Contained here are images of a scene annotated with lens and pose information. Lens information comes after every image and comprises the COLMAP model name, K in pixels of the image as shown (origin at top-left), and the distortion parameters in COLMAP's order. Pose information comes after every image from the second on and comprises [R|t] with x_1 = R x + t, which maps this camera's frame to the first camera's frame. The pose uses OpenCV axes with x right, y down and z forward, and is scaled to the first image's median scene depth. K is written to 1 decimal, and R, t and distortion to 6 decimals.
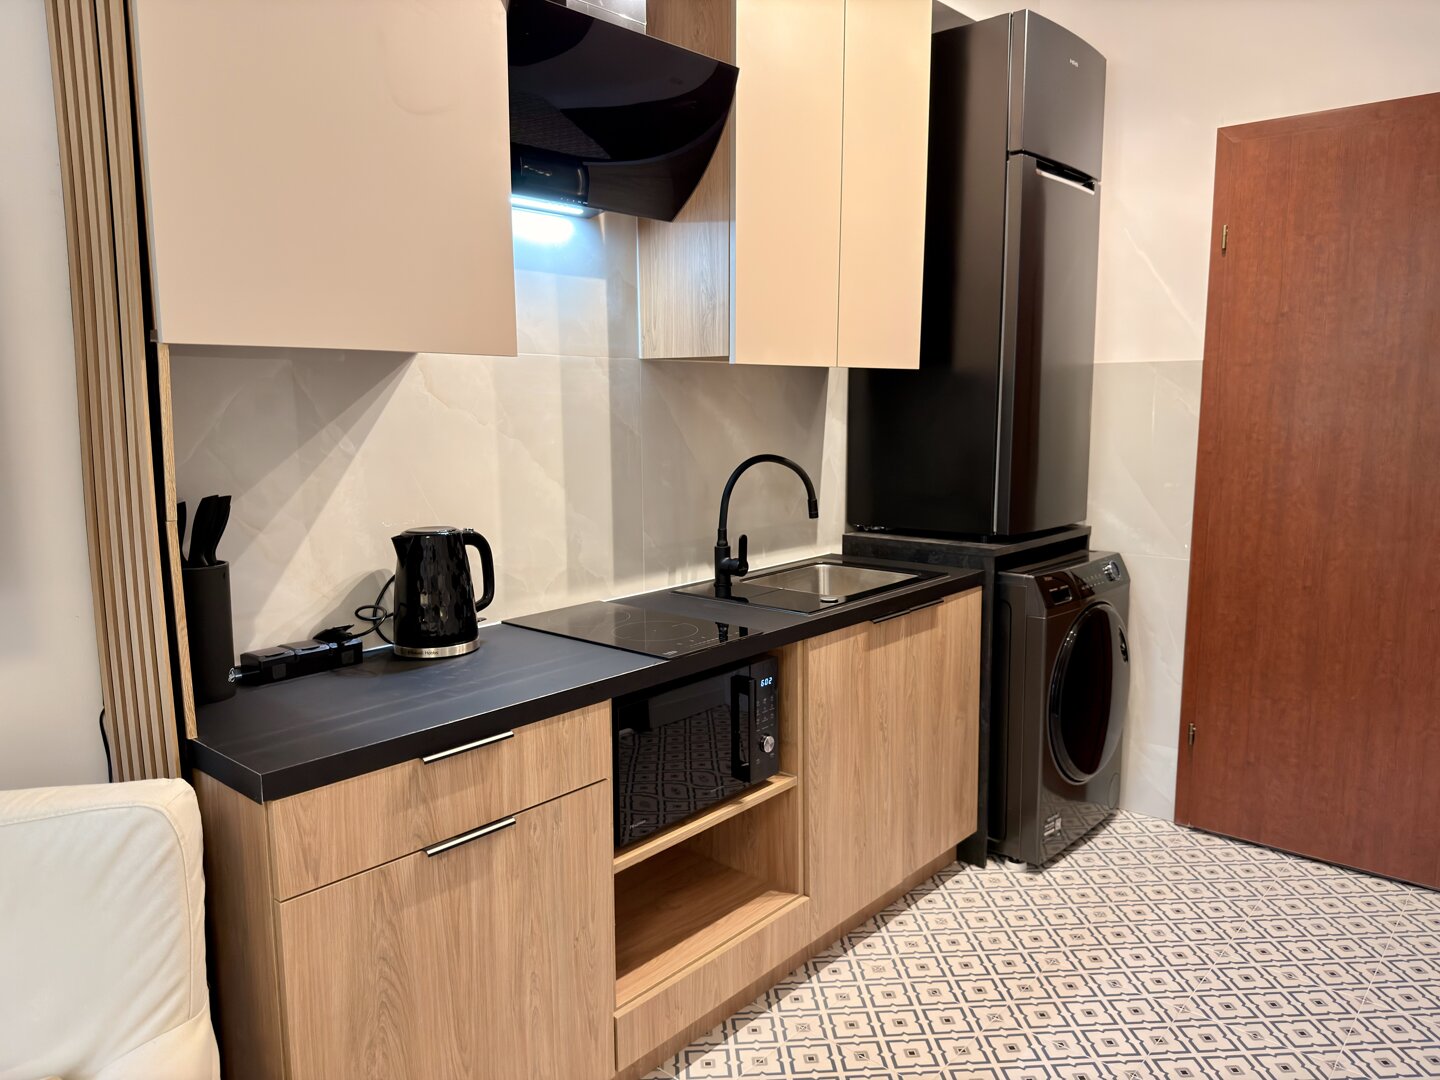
lens RADIAL K [[1012.6, 0, 734.6], [0, 1012.6, 545.1], [0, 0, 1]] dist [0.038966, -0.055909]
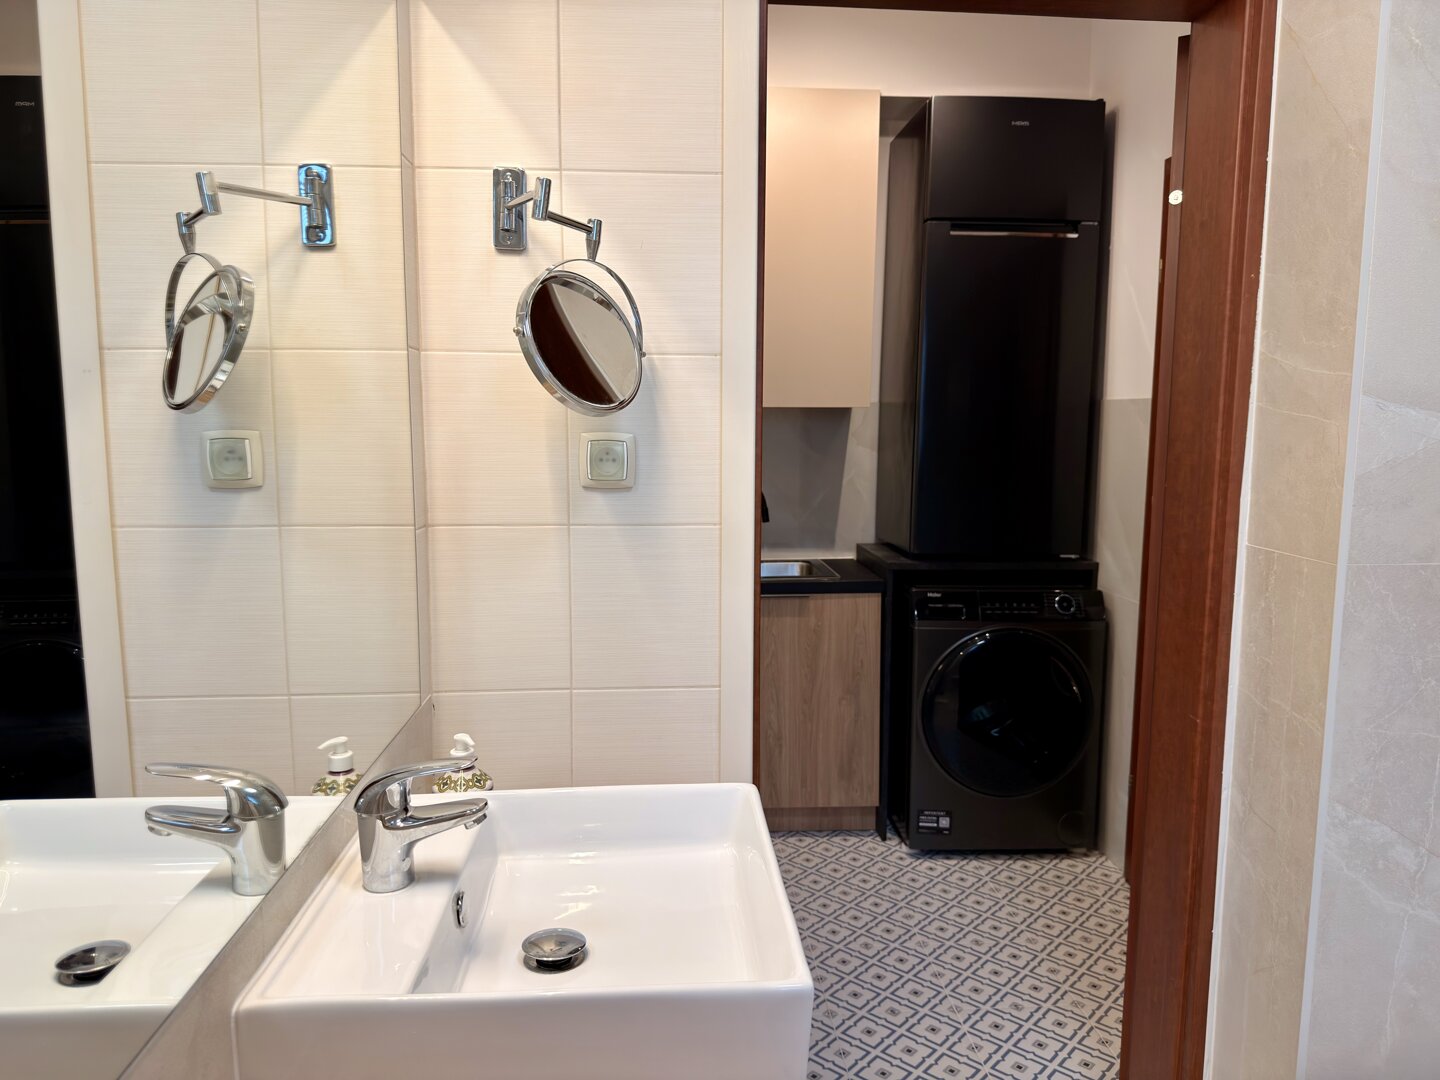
lens RADIAL K [[1012.6, 0, 724.0], [0, 1012.6, 541.0], [0, 0, 1]] dist [0.038966, -0.055909]
pose [[0.703897, 0.097898, -0.703523, 1.405432], [-0.108699, 0.993637, 0.029511, -0.051522], [0.701935, 0.055700, 0.710060, 0.067026]]
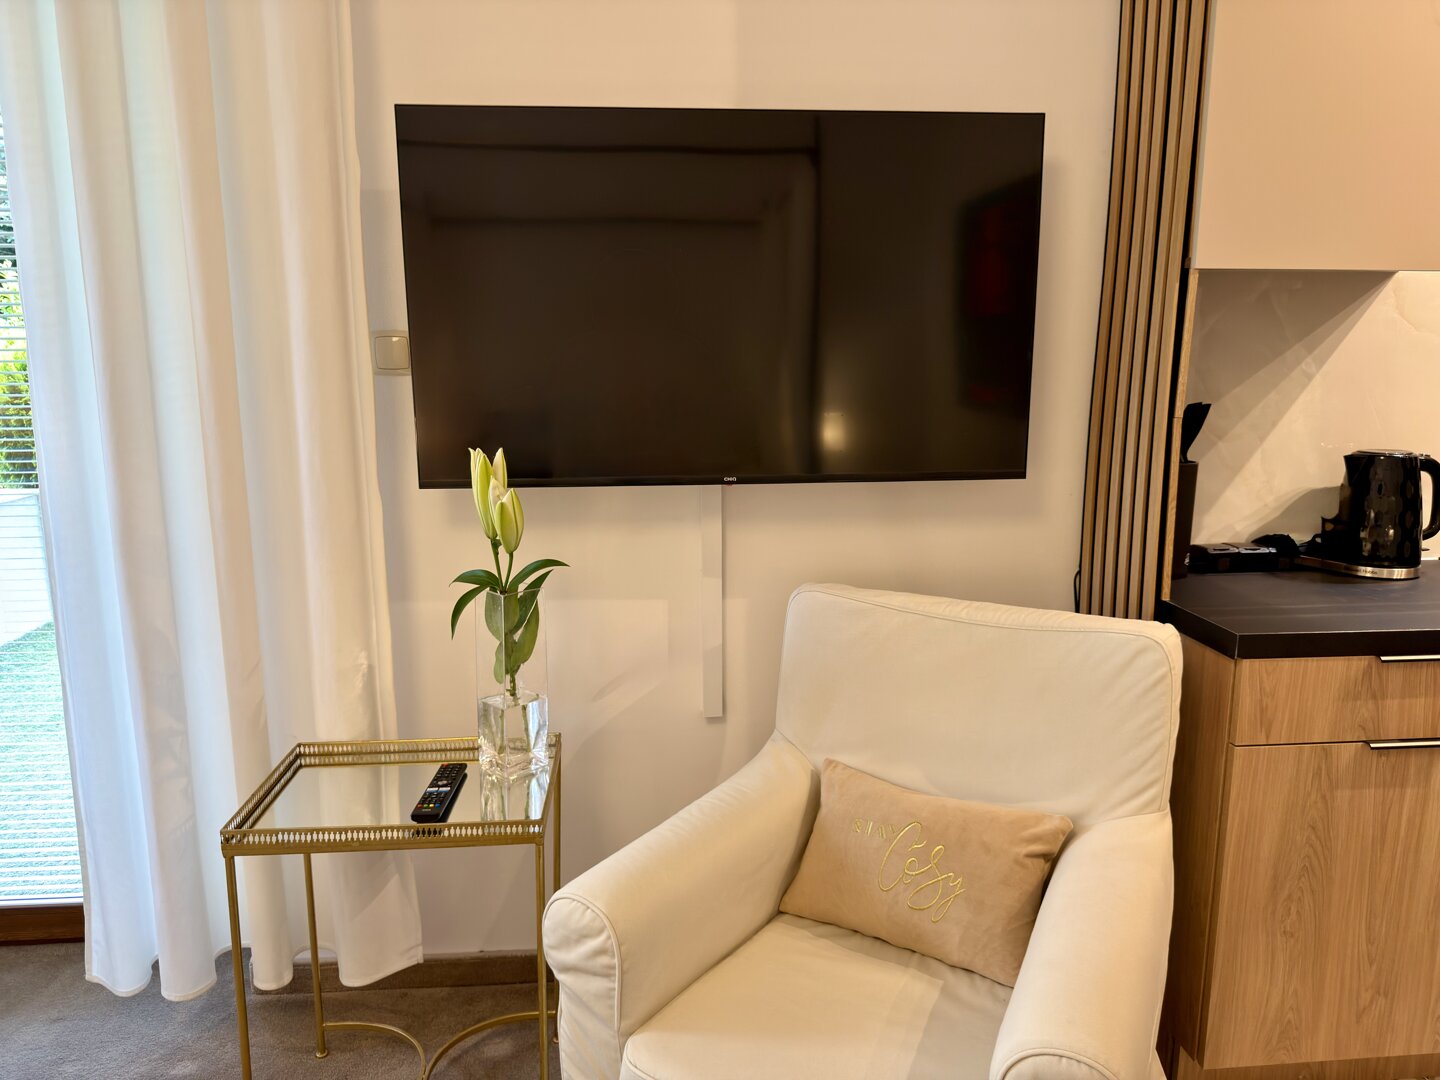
lens RADIAL K [[1012.6, 0, 735.2], [0, 1012.6, 544.8], [0, 0, 1]] dist [0.038966, -0.055909]
pose [[0.722762, 0.131033, -0.678562, -0.070500], [-0.099521, 0.991361, 0.085433, 0.056885], [0.683894, 0.005783, 0.729558, -0.184221]]
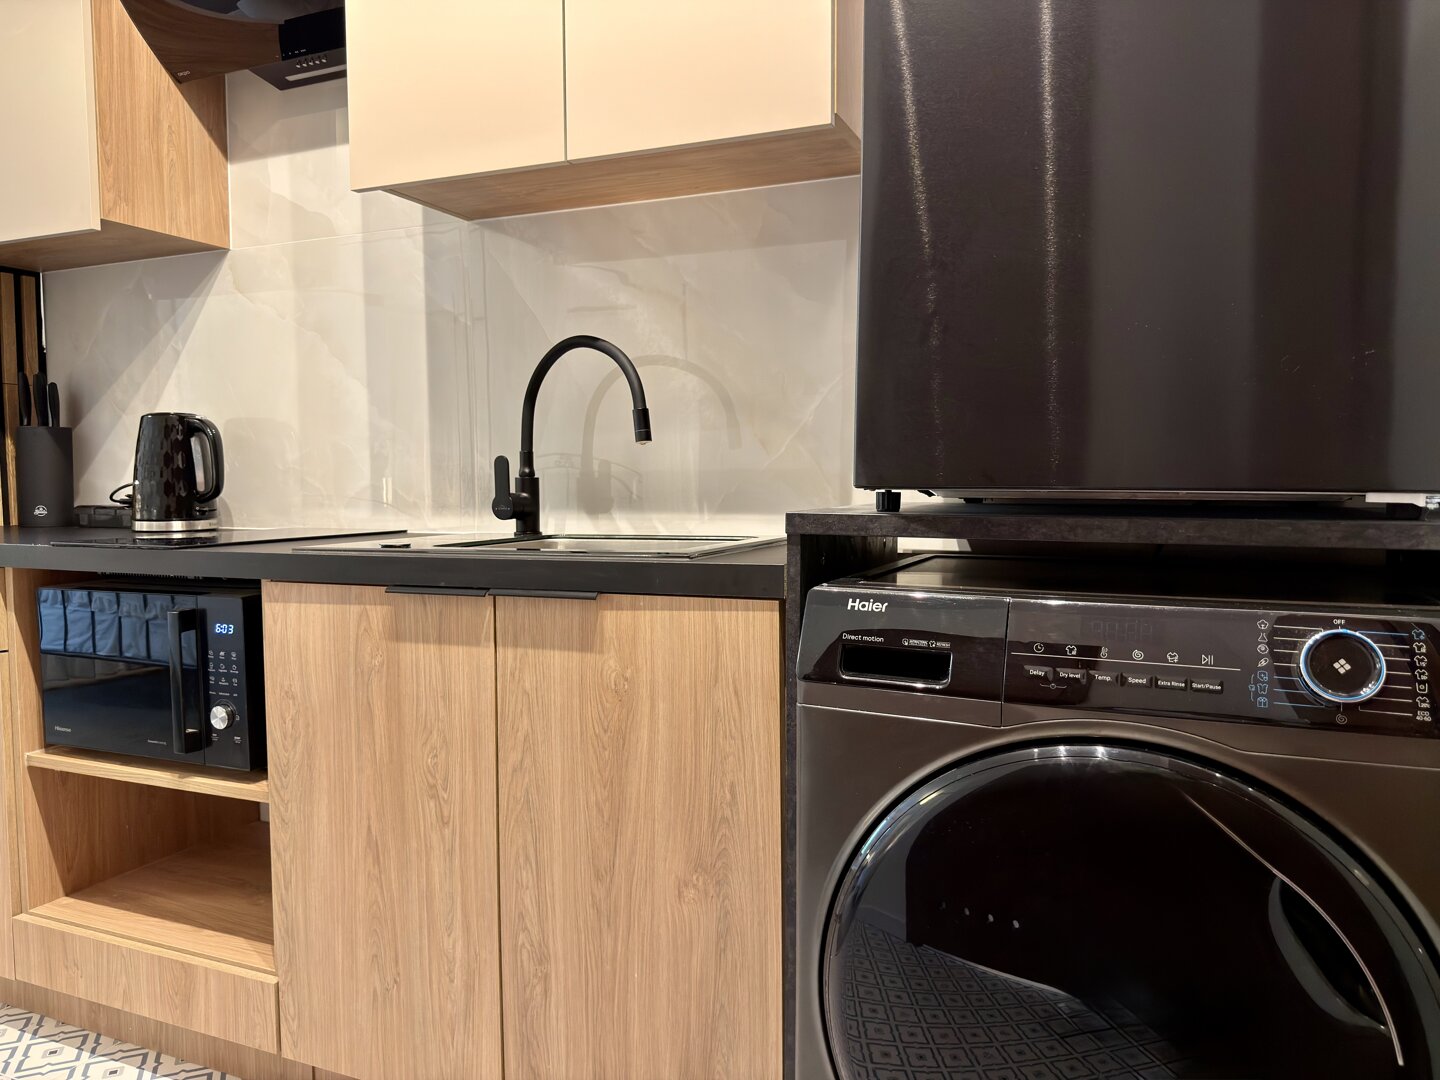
lens RADIAL K [[1012.6, 0, 746.5], [0, 1012.6, 553.5], [0, 0, 1]] dist [0.038966, -0.055909]
pose [[0.316330, 0.075529, -0.945638, 0.947690], [-0.129619, 0.990918, 0.035786, 0.012521], [0.939752, 0.111253, 0.323247, 1.291140]]
